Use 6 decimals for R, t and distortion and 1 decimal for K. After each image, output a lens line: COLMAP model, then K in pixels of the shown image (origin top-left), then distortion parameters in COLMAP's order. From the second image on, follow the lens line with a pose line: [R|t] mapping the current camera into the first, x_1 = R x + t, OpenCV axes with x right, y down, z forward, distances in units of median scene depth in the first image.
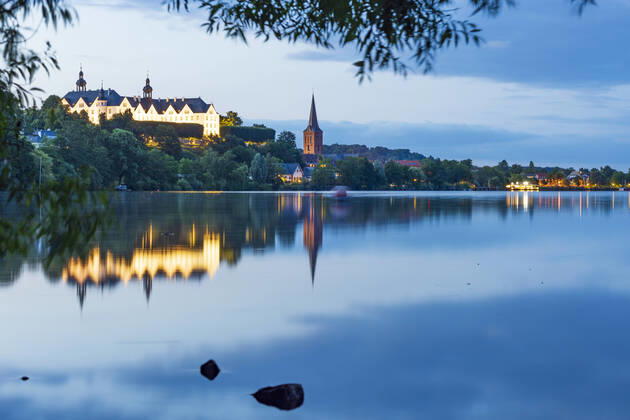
lens RADIAL K [[1278.3, 0, 288.2], [0, 1278.3, 185.9], [0, 0, 1]] dist [-0.040597, 0.000000]
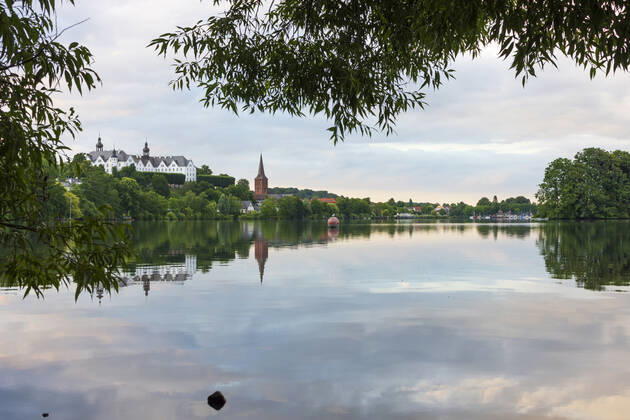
lens RADIAL K [[1175.1, 0, 319.6], [0, 1175.1, 194.6], [0, 0, 1]] dist [0.080383, 0.000000]
pose [[0.999752, -0.002313, 0.022133, 0.056014], [0.003101, 0.999360, -0.035630, 0.022695], [-0.022036, 0.035690, 0.999120, -0.330077]]
